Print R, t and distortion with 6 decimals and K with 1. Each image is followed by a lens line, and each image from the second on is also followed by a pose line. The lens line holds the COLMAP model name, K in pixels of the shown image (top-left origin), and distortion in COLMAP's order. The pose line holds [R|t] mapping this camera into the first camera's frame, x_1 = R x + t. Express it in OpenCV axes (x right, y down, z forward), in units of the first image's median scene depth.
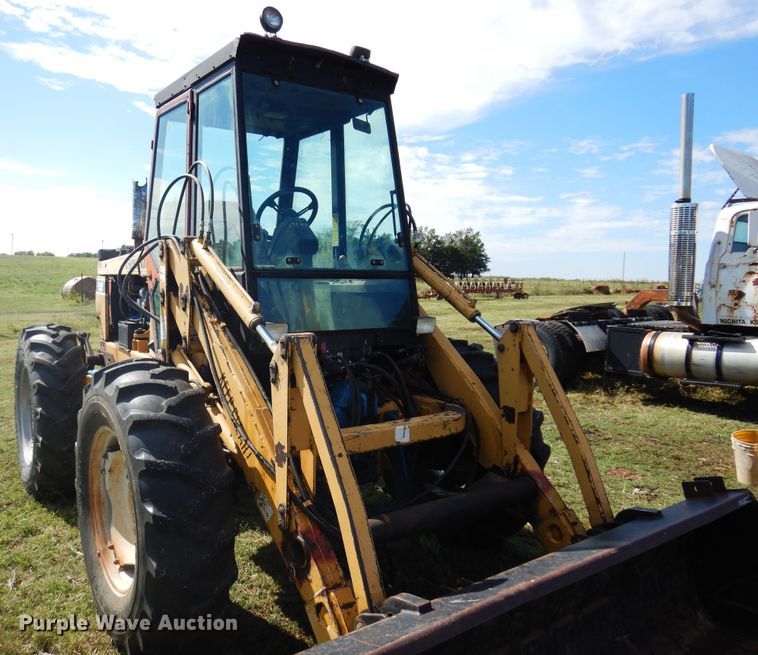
lens RADIAL K [[618.3, 0, 318.9], [0, 618.3, 330.0], [0, 0, 1]] dist [0.004712, 0.004877]
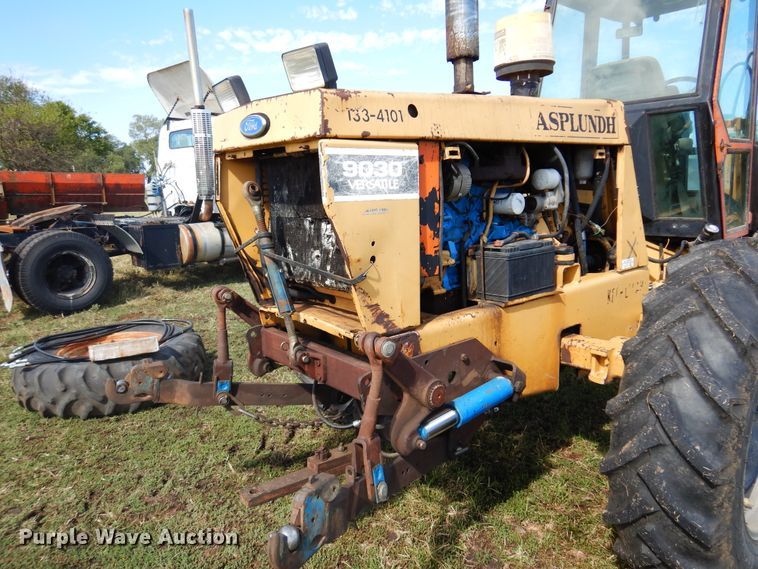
lens RADIAL K [[548.1, 0, 379.0], [0, 548.1, 284.5], [0, 0, 1]] dist [0.018671, -0.000071]
pose [[-0.141838, -0.186708, 0.972122, -1.154968], [0.113416, 0.972519, 0.203332, -0.132348], [-0.983371, 0.139094, -0.116765, 1.884472]]
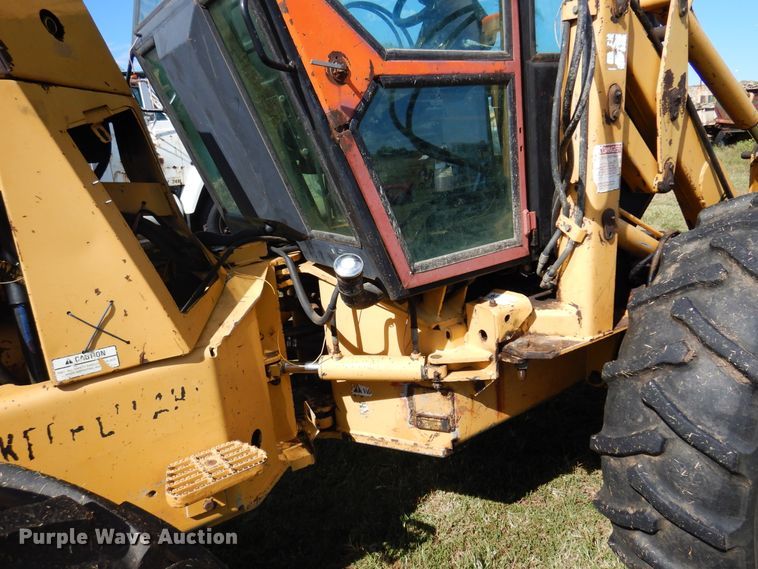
lens RADIAL K [[540.1, 0, 375.2], [0, 540.1, 286.4], [0, 0, 1]] dist [0.012096, -0.001984]
pose [[-0.002344, -0.267957, 0.963428, -0.711360], [0.164567, 0.950192, 0.264676, -0.060936], [-0.986363, 0.159169, 0.041869, 1.190398]]
